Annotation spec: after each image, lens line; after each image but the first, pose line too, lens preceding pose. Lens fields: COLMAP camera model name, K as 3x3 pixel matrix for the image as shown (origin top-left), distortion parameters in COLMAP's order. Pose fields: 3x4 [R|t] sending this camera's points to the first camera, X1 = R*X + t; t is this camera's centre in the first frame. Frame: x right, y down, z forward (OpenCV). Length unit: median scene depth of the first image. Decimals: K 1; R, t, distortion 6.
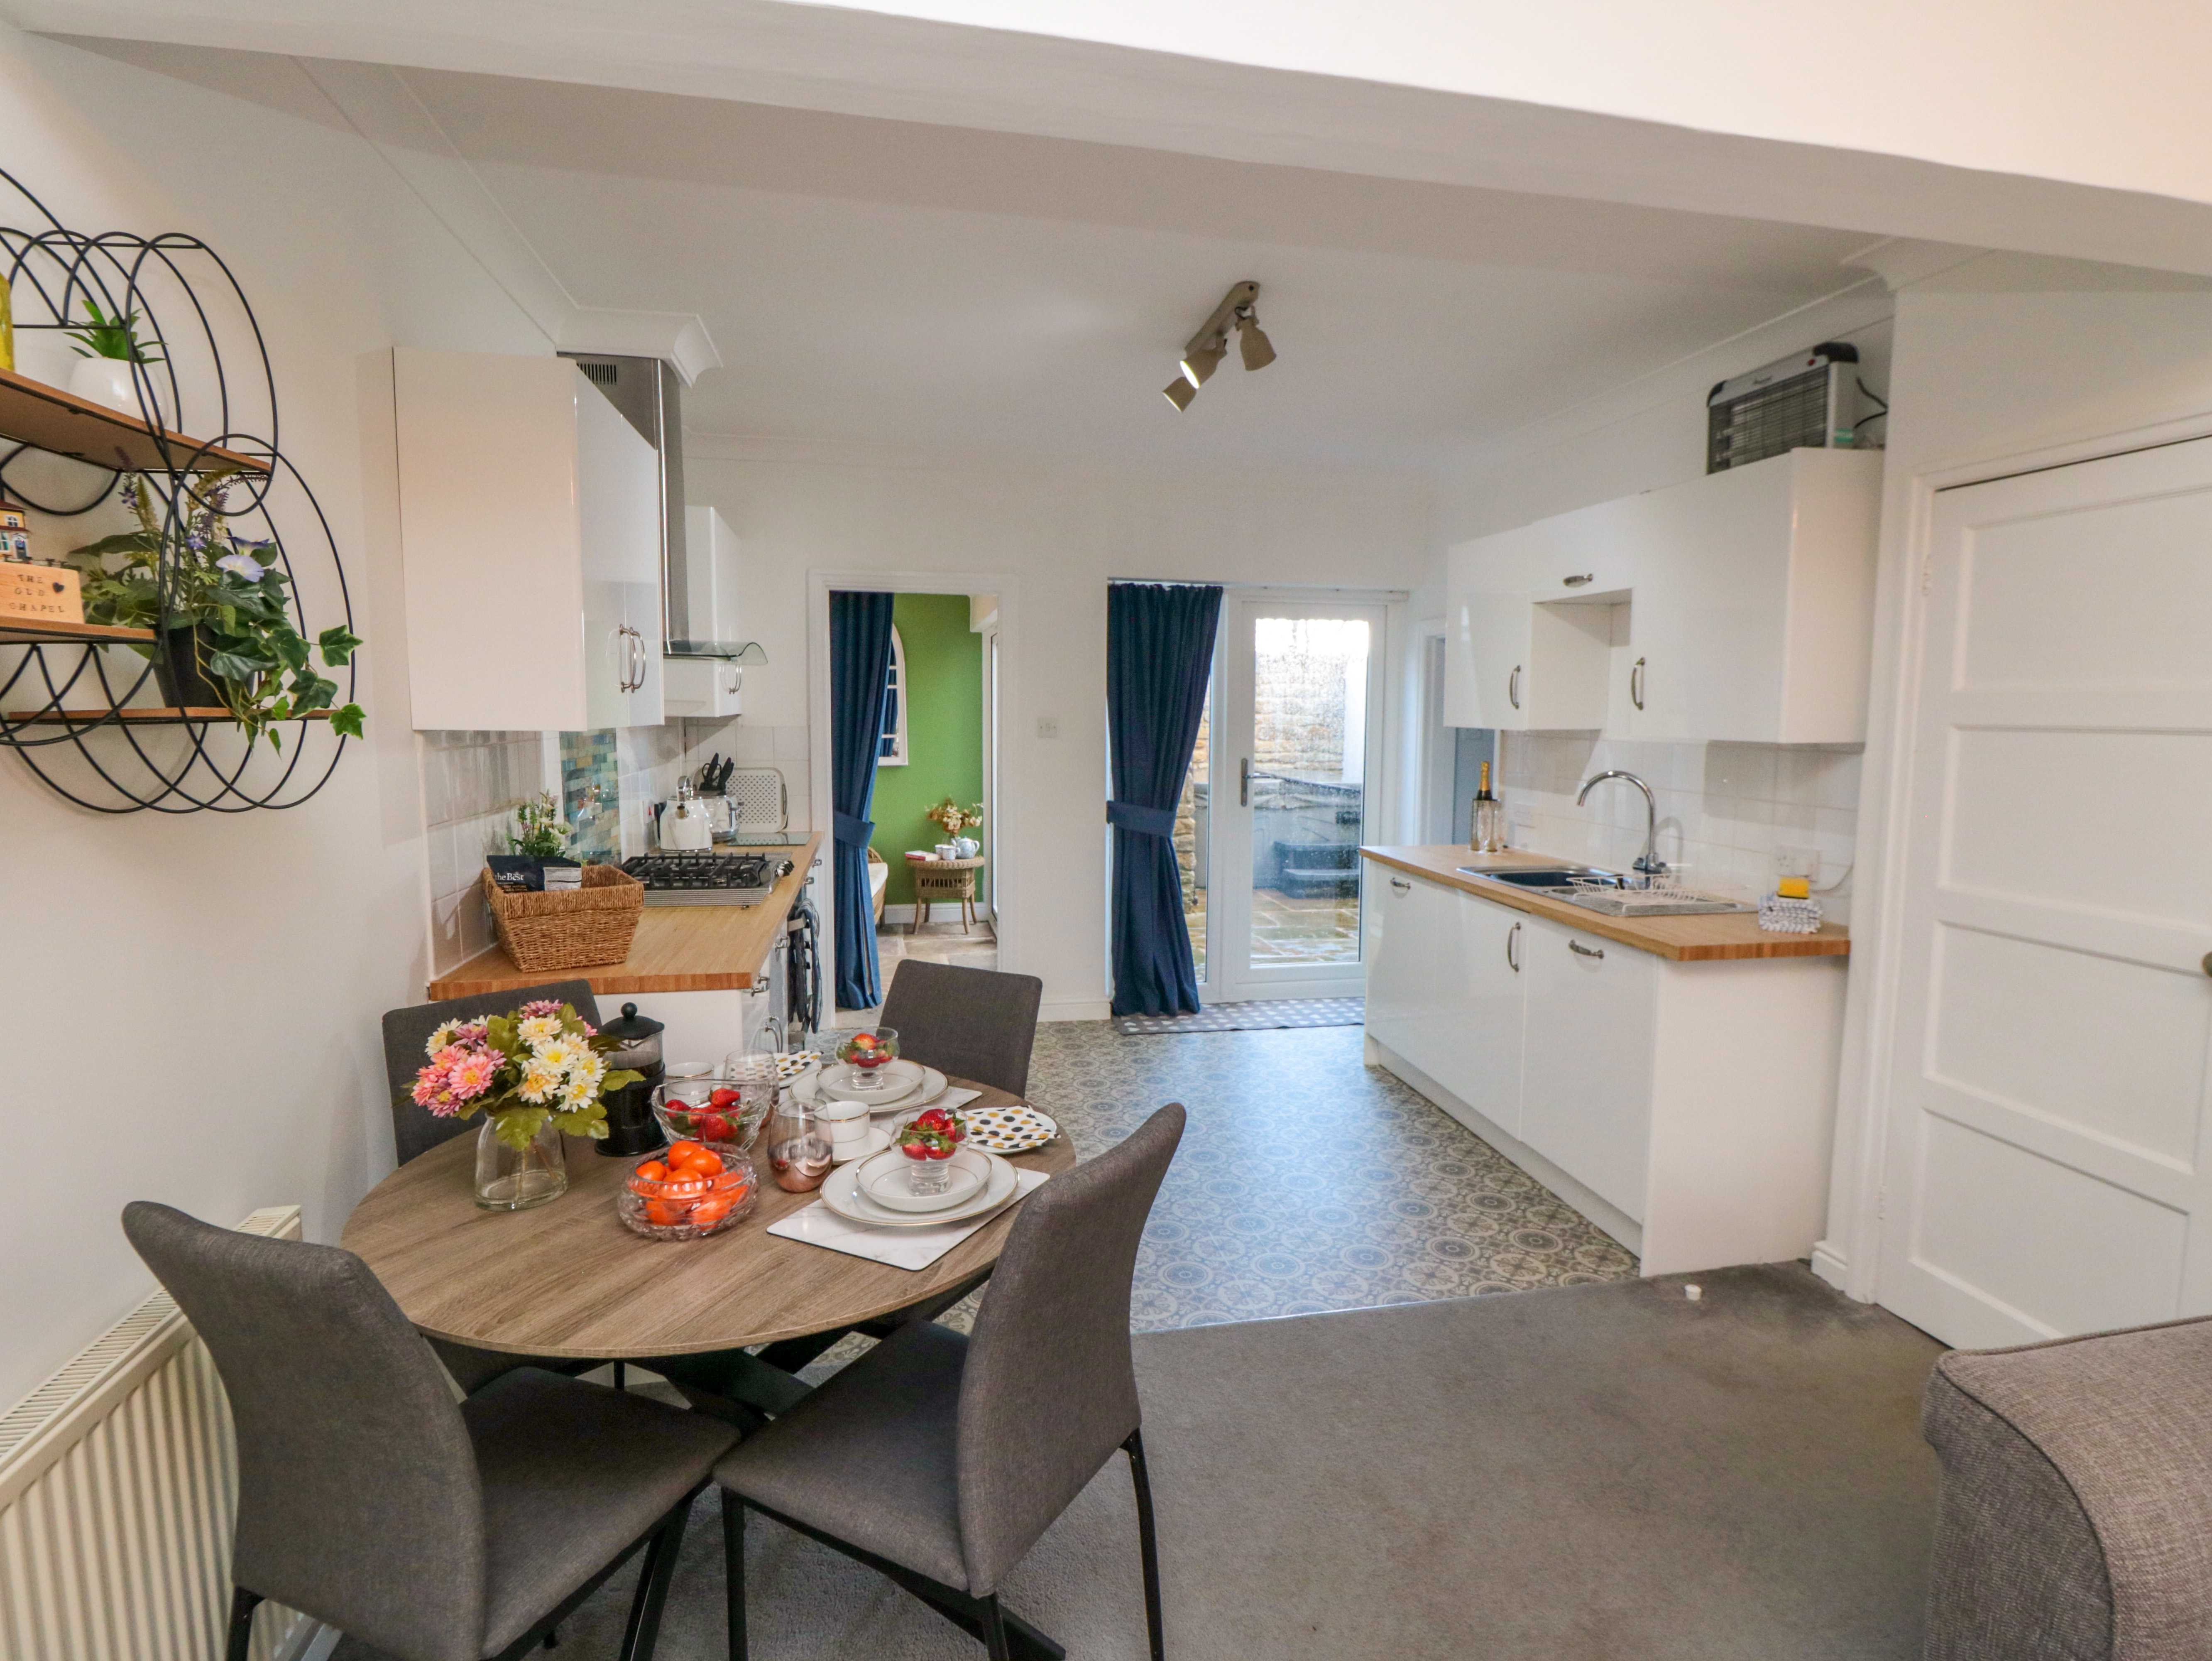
lens RADIAL K [[1153.5, 0, 1145.3], [0, 1153.5, 825.2], [0, 0, 1]] dist [0.001059, -0.014441]
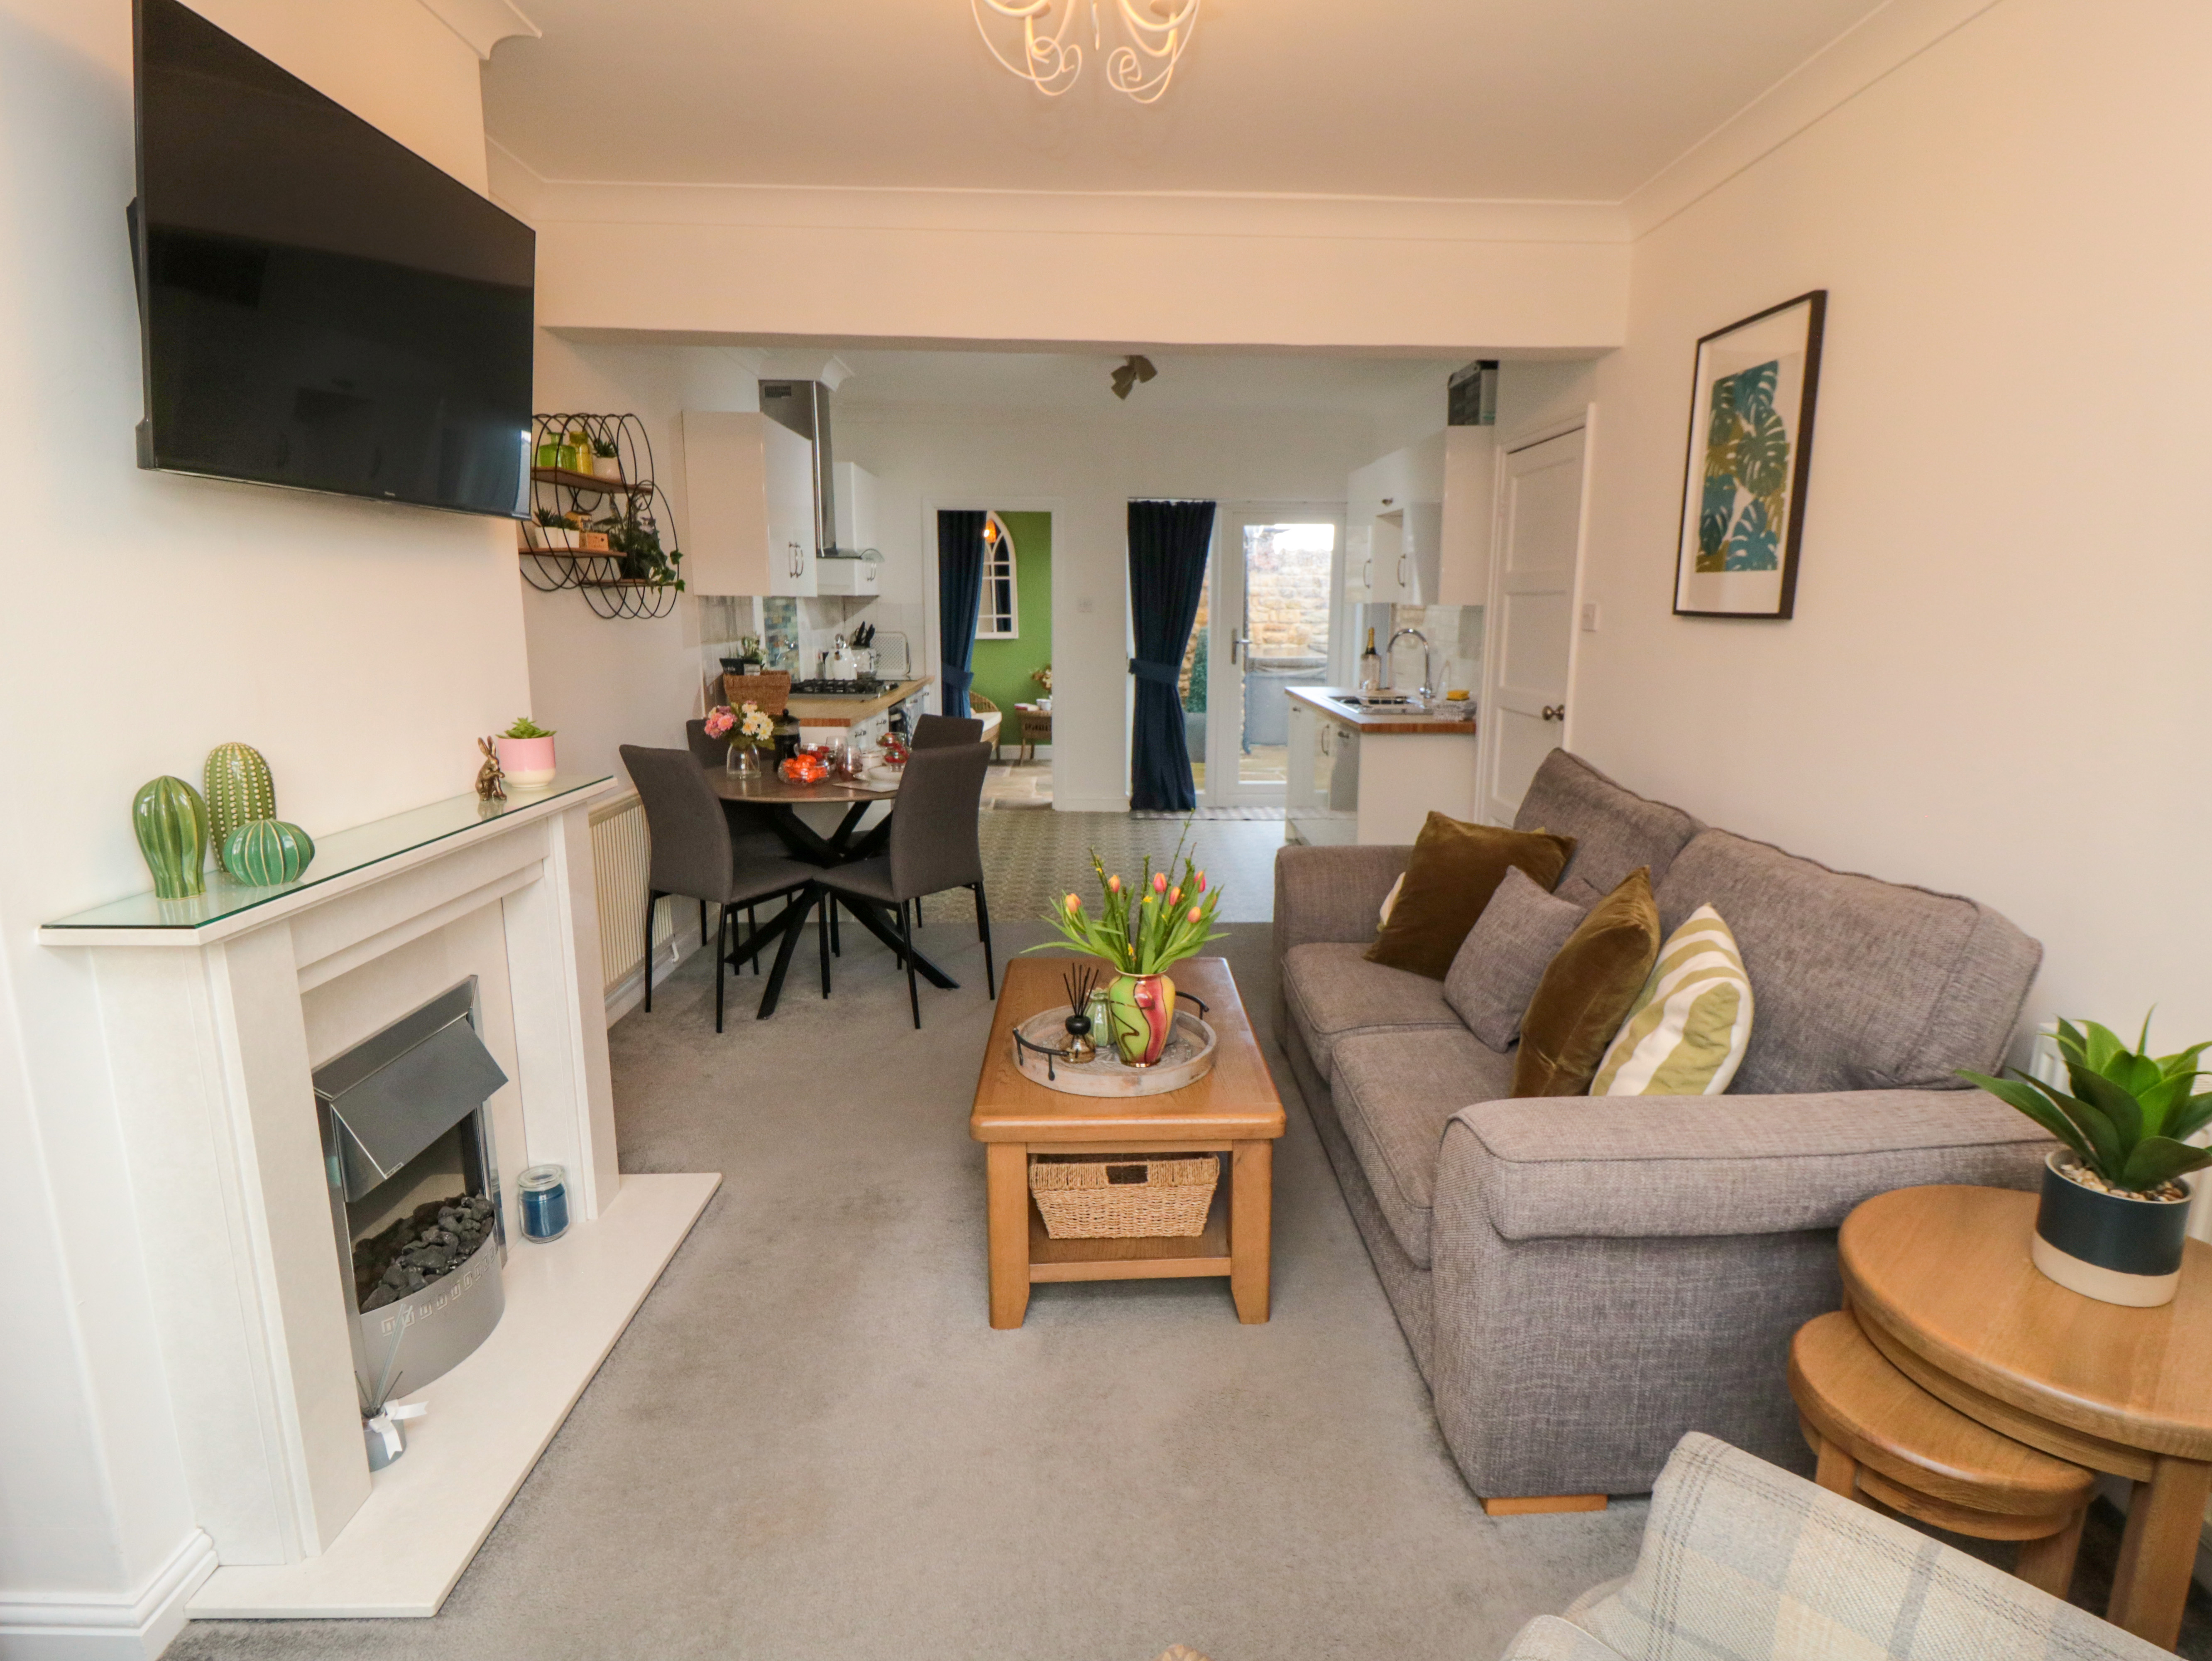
lens RADIAL K [[1153.5, 0, 1142.5], [0, 1153.5, 818.2], [0, 0, 1]] dist [0.001059, -0.014441]
pose [[0.985855, 0.030012, -0.164893, 0.308359], [-0.016166, 0.996277, 0.084683, 0.076152], [0.166821, -0.080820, 0.982669, -0.560528]]
